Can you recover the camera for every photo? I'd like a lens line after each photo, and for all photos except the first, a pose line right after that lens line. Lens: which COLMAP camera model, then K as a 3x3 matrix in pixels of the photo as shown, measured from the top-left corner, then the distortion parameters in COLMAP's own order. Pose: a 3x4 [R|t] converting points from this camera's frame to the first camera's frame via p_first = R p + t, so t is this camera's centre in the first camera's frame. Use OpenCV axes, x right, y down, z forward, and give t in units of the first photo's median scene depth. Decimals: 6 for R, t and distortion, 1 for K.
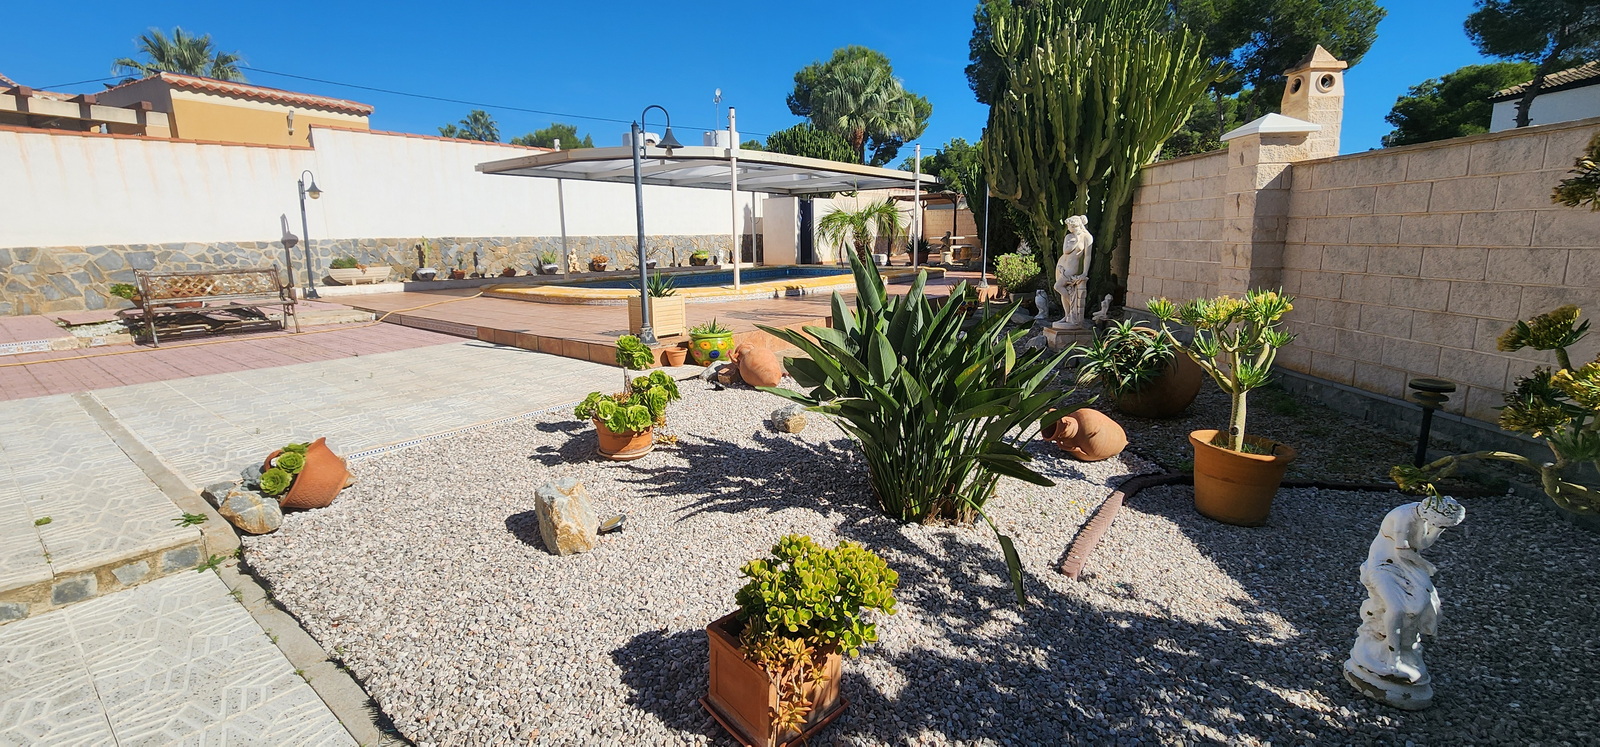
lens RADIAL K [[661.6, 0, 800.0], [0, 661.6, 348.5], [0, 0, 1]] dist [-0.002752, 0.000511]
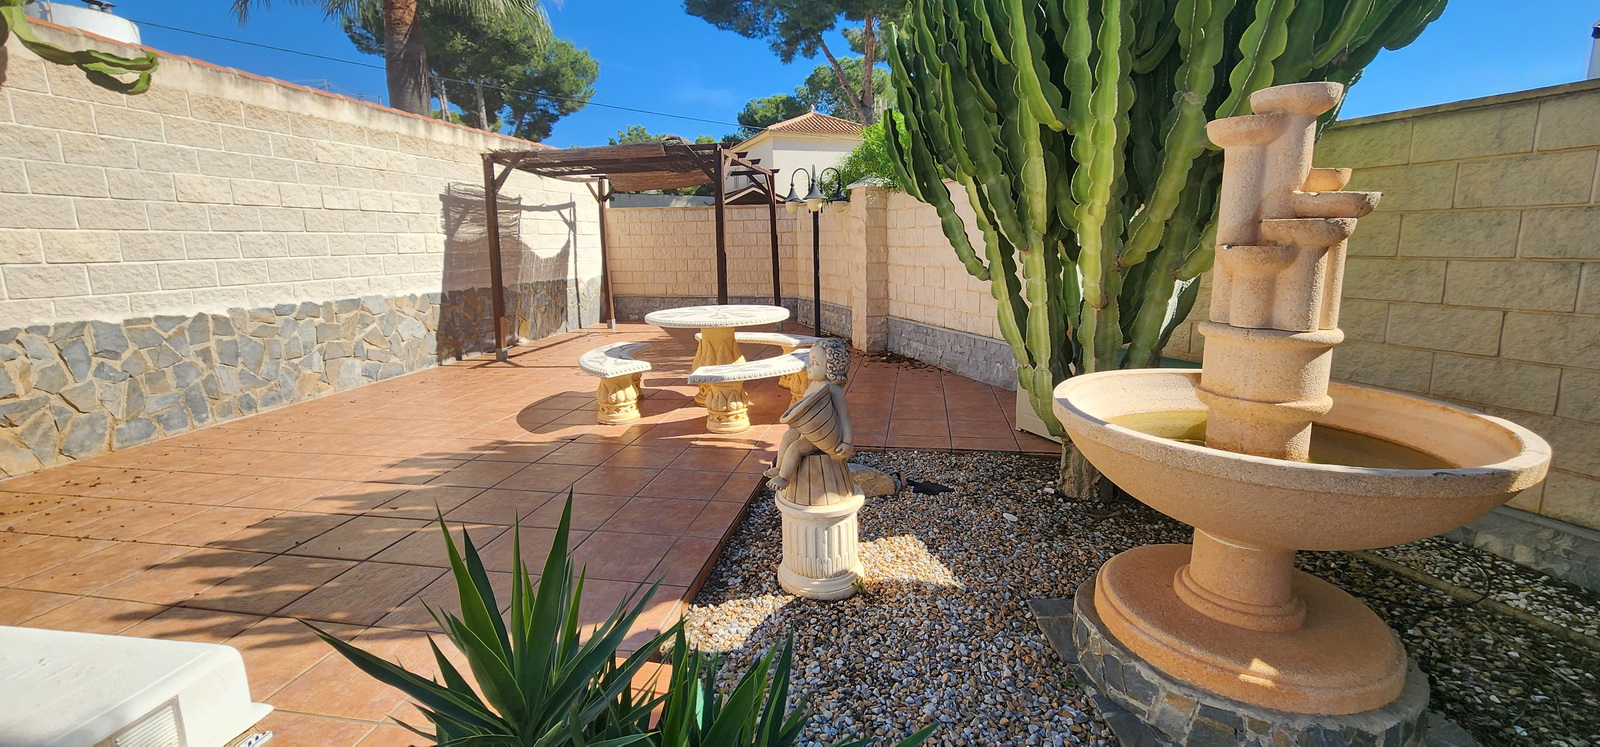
lens RADIAL K [[661.6, 0, 800.0], [0, 661.6, 348.5], [0, 0, 1]] dist [-0.002752, 0.000511]
pose [[0.890485, -0.076735, 0.448495, 0.111769], [0.082956, 0.996536, 0.005791, -0.121460], [-0.447386, 0.032049, 0.893767, 0.613391]]
